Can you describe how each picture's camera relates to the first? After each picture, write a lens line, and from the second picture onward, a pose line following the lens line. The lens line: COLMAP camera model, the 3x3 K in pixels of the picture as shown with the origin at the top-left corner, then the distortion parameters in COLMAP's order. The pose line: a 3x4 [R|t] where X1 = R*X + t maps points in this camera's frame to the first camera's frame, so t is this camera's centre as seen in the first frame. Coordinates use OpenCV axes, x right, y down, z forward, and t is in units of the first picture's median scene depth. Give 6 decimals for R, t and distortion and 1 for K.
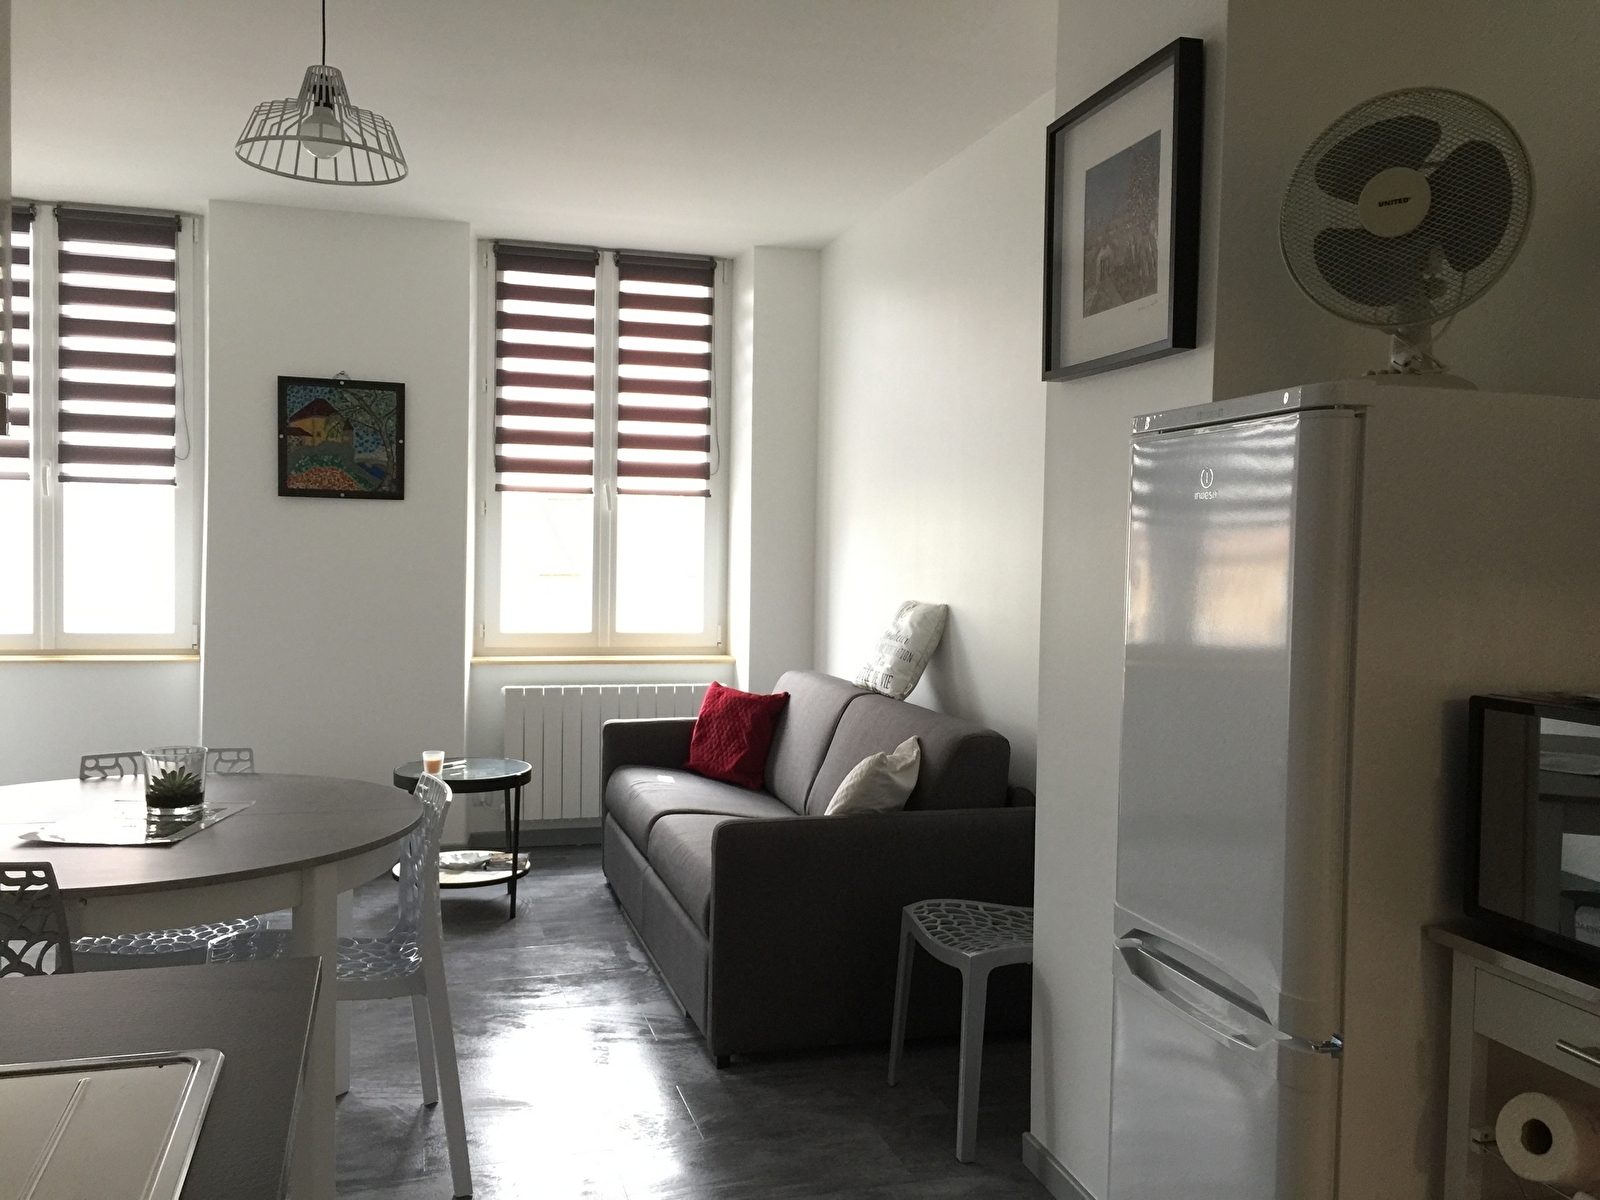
lens RADIAL K [[1339.4, 0, 800.0], [0, 1339.4, 600.0], [0, 0, 1]] dist [0.034742, -0.071061]
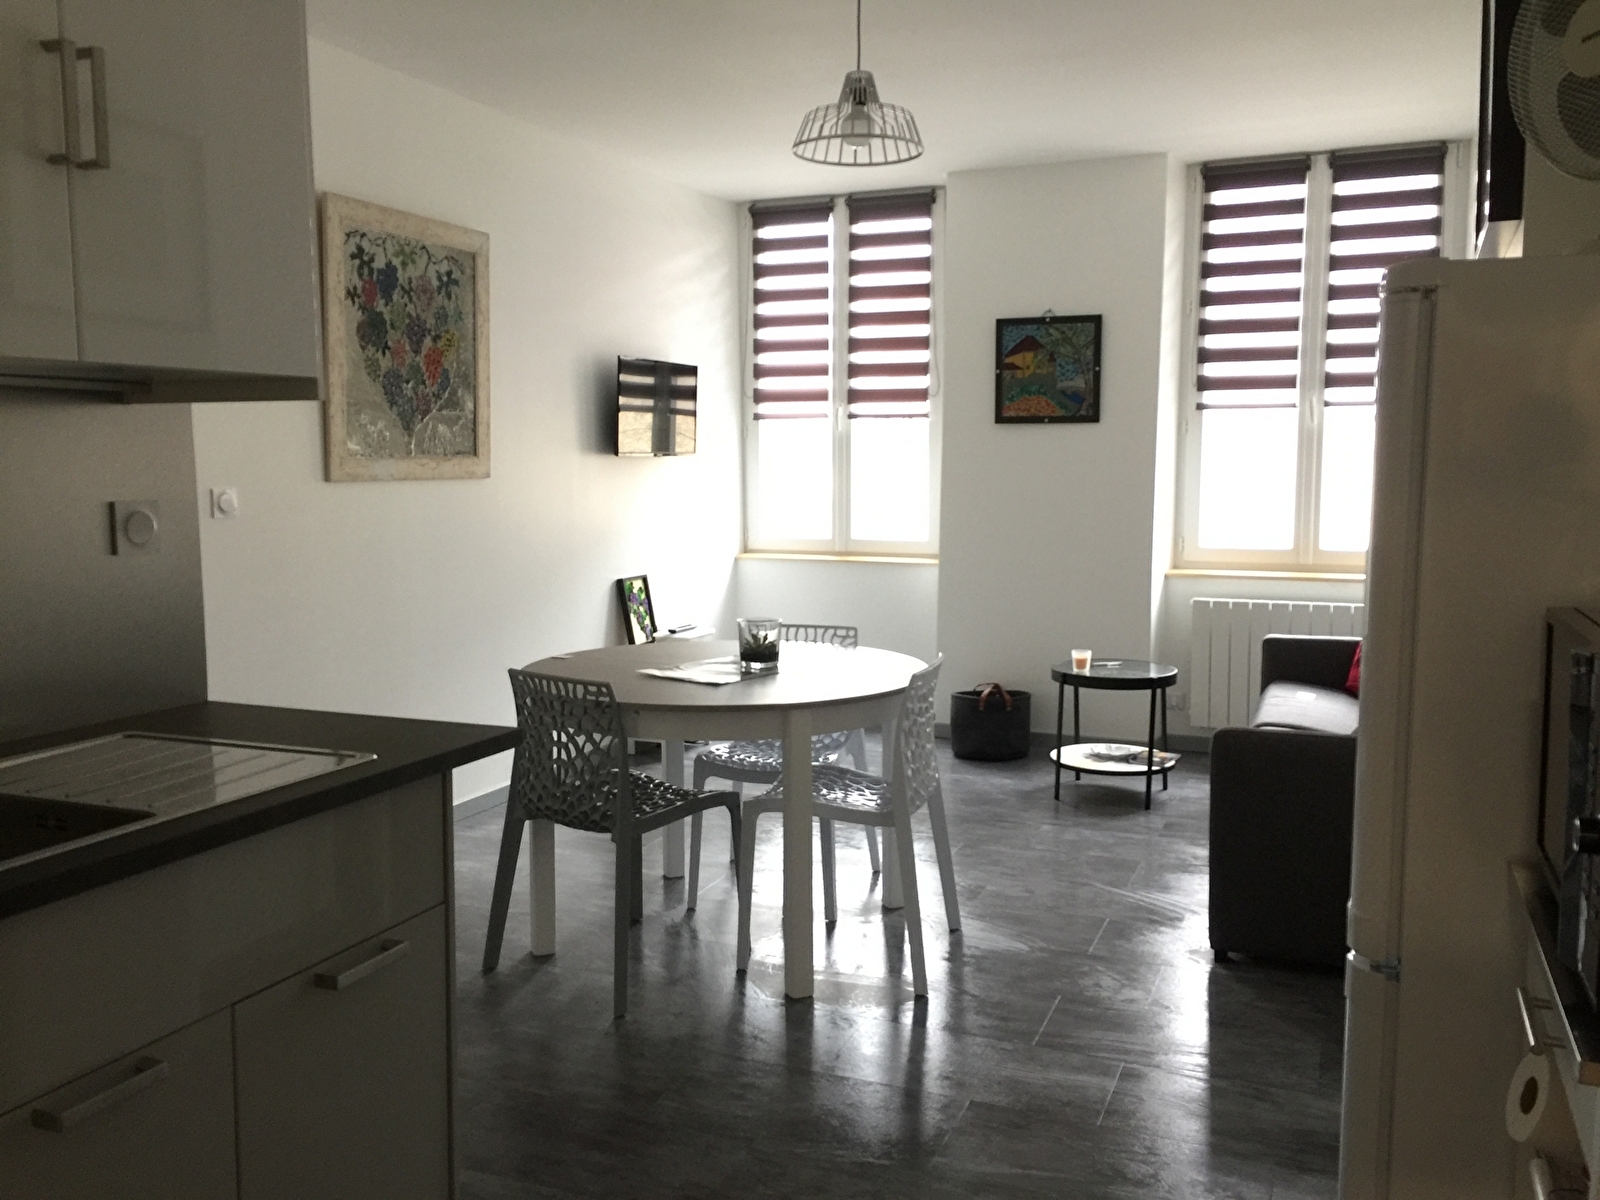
lens RADIAL K [[1339.4, 0, 800.0], [0, 1339.4, 600.0], [0, 0, 1]] dist [0.034742, -0.071061]
pose [[0.758411, 0.046294, -0.650131, 0.238740], [-0.008510, 0.998093, 0.061144, 0.005047], [0.651721, -0.040840, 0.757358, 0.008574]]
